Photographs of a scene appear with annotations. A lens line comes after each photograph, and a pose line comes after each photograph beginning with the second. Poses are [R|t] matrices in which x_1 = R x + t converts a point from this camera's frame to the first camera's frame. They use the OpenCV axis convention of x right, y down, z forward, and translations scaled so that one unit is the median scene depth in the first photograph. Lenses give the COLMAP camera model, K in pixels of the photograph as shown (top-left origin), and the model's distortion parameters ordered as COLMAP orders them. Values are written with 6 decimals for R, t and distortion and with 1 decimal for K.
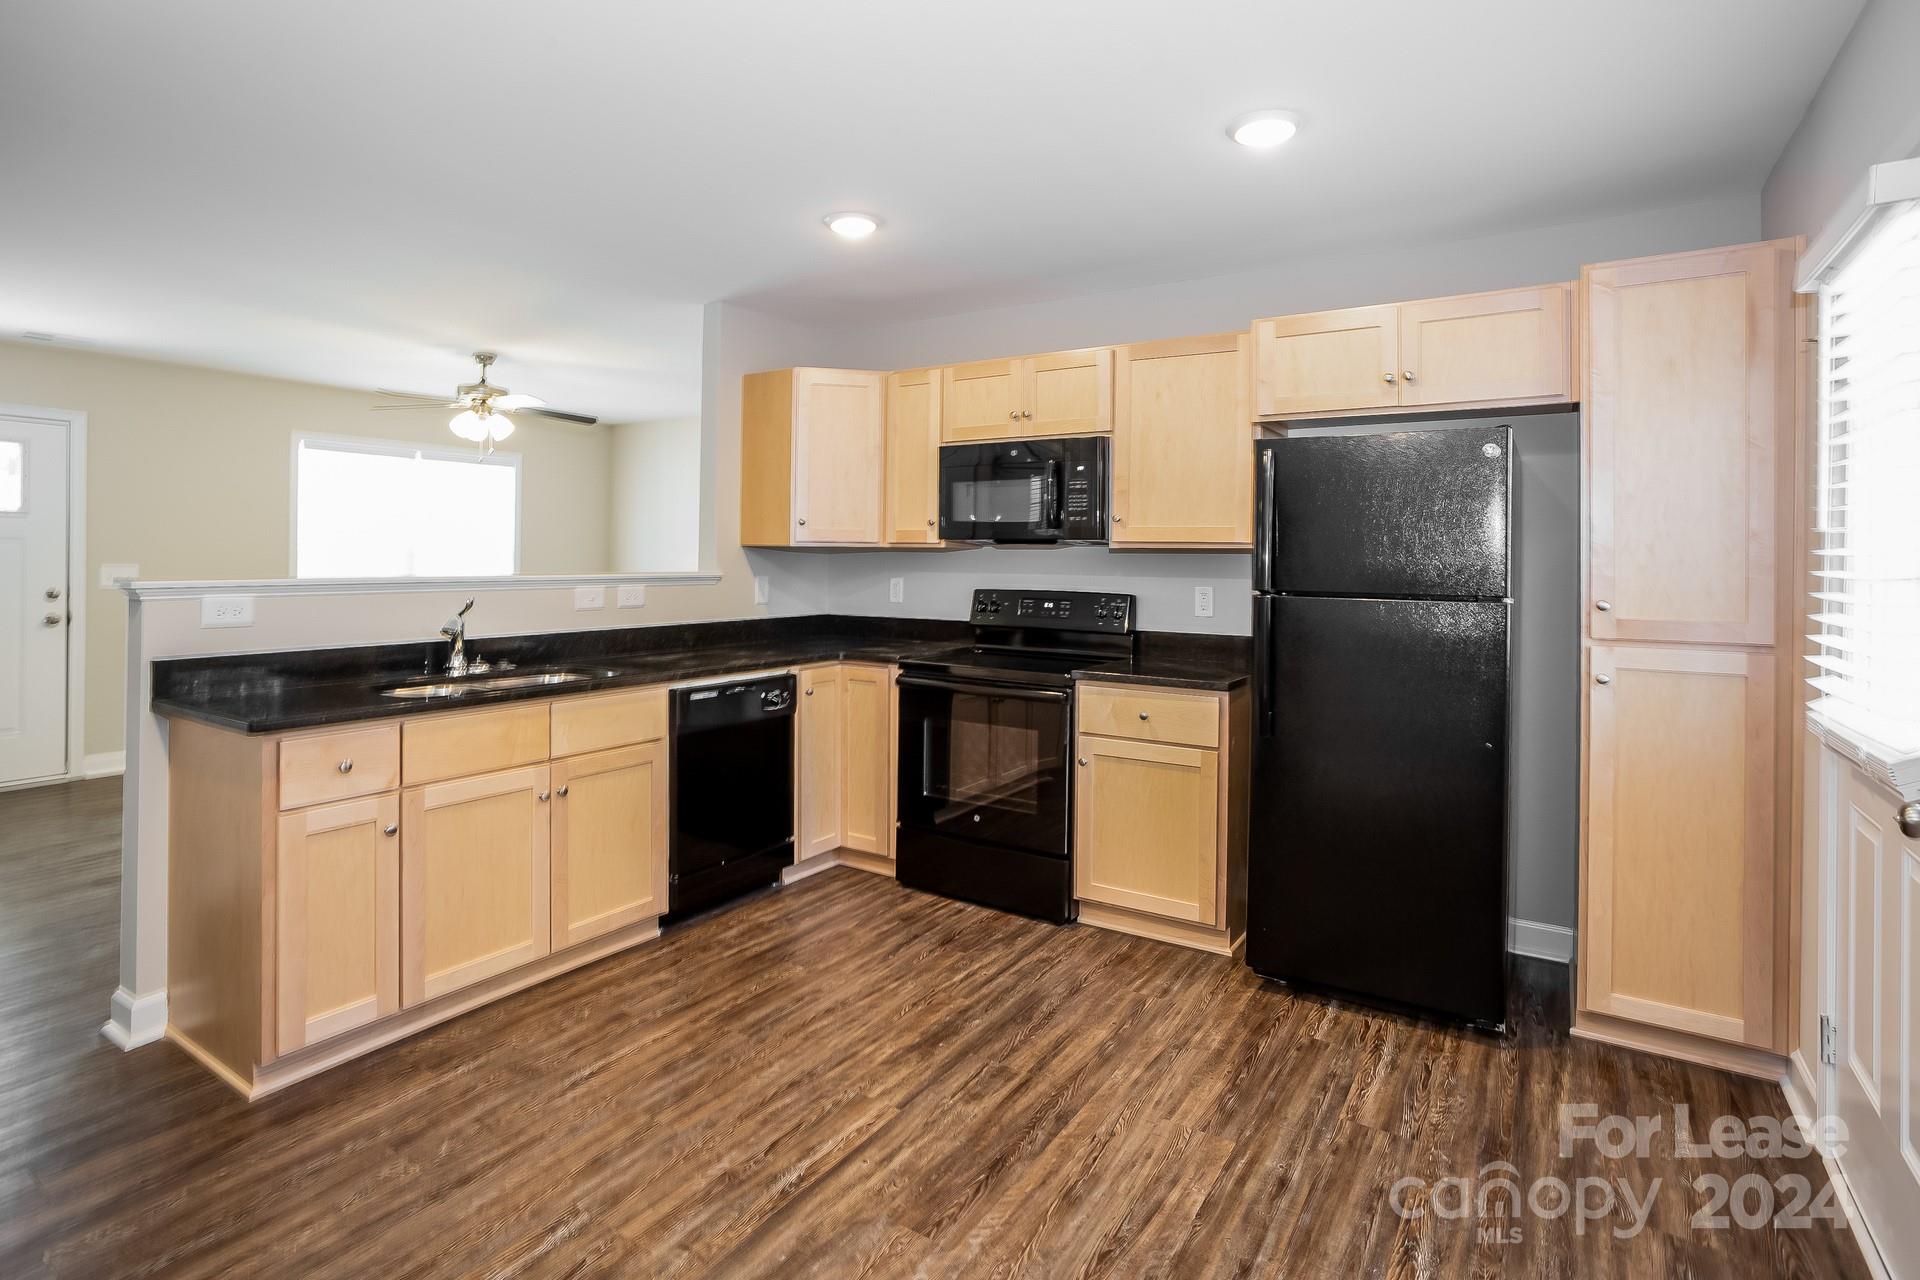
lens RADIAL K [[935.7, 0, 893.5], [0, 935.7, 548.8], [0, 0, 1]] dist [-0.038883, 0.010657]
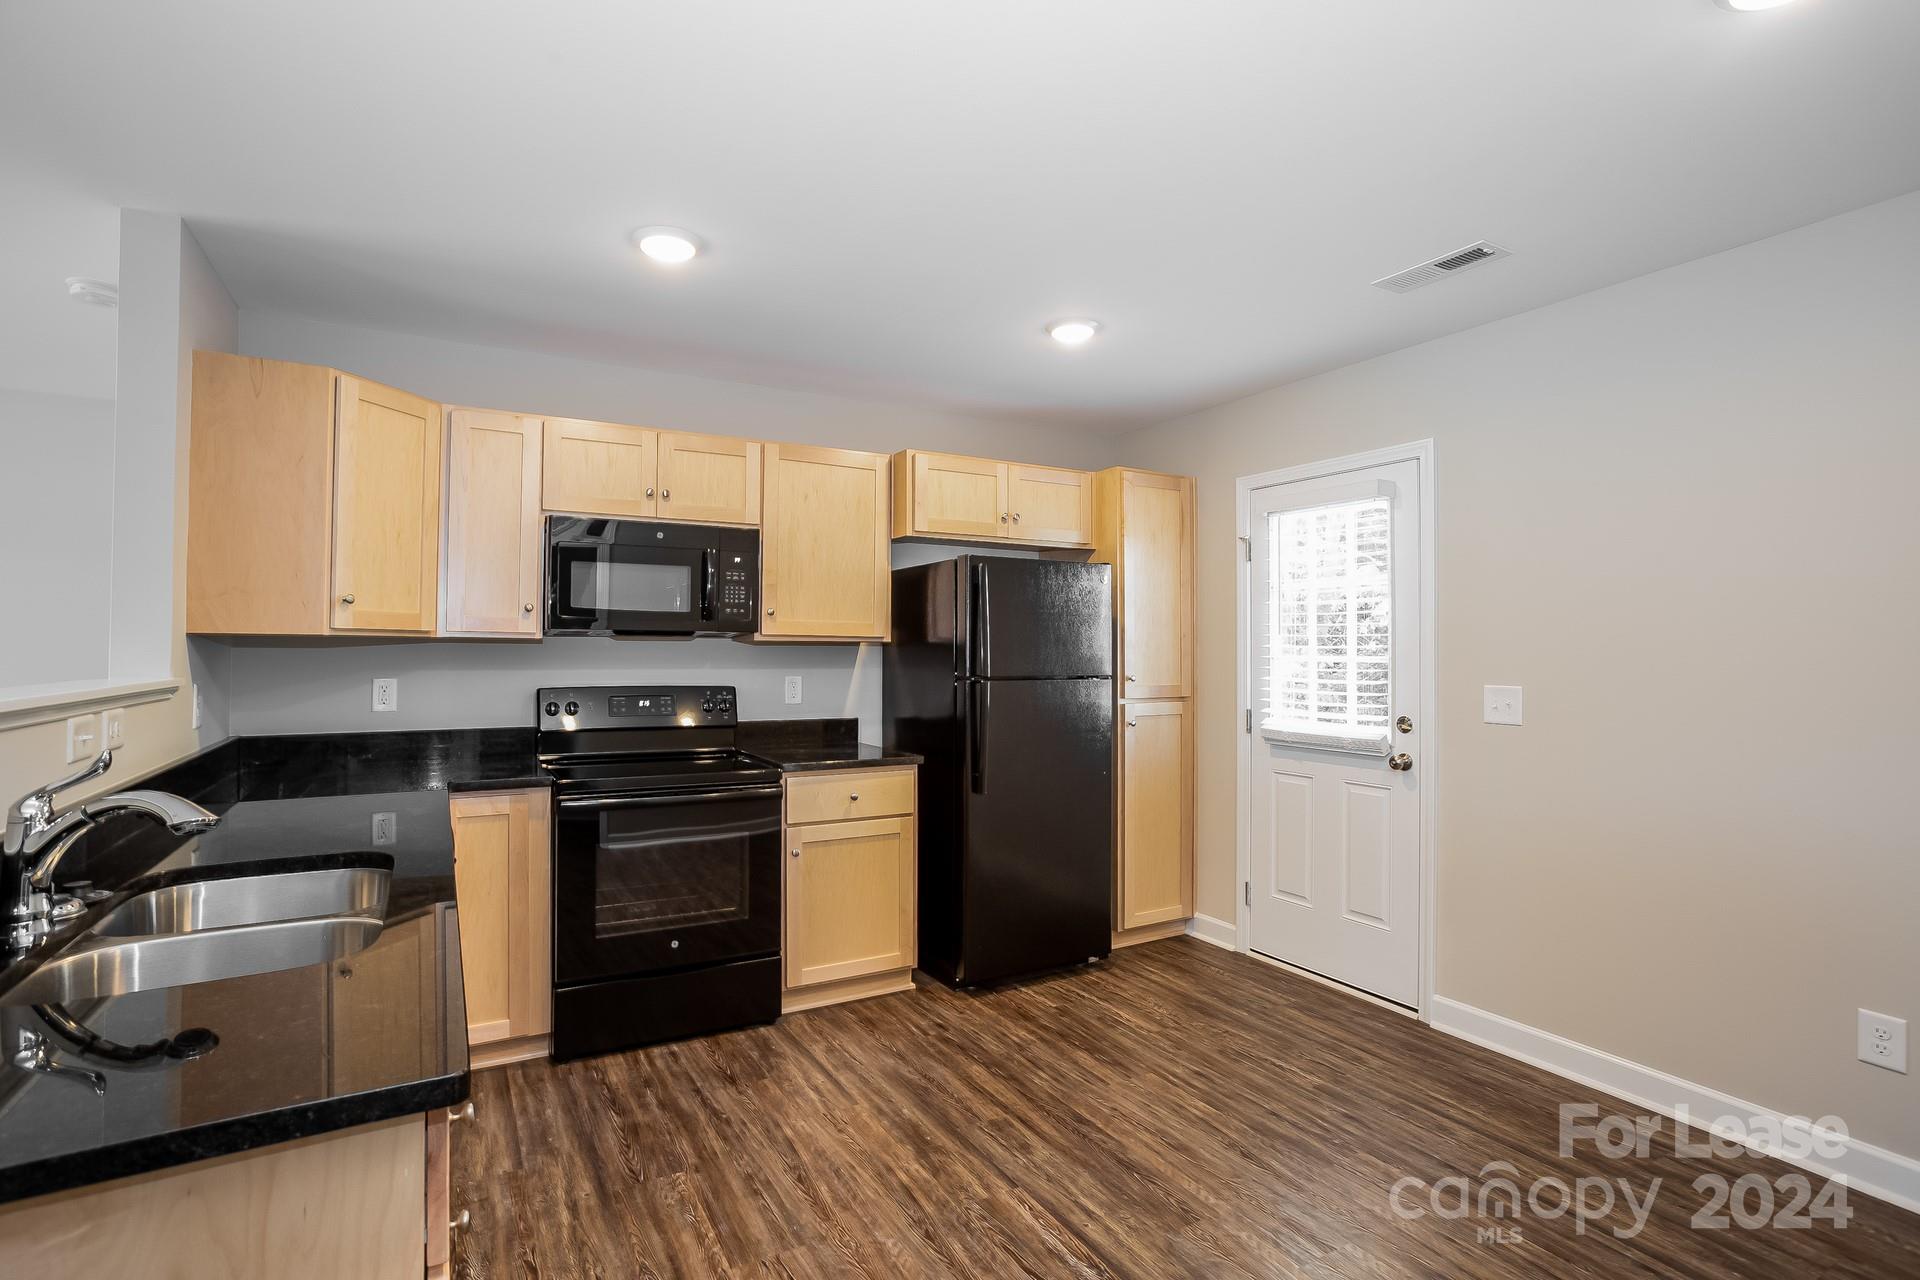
lens RADIAL K [[926.5, 0, 945.7], [0, 926.5, 646.0], [0, 0, 1]] dist [-0.030173, 0.002138]
pose [[0.449031, 0.001112, 0.893516, -0.672361], [-0.003827, 0.999992, 0.000679, 0.003623], [-0.893508, -0.003725, 0.449032, 0.440811]]
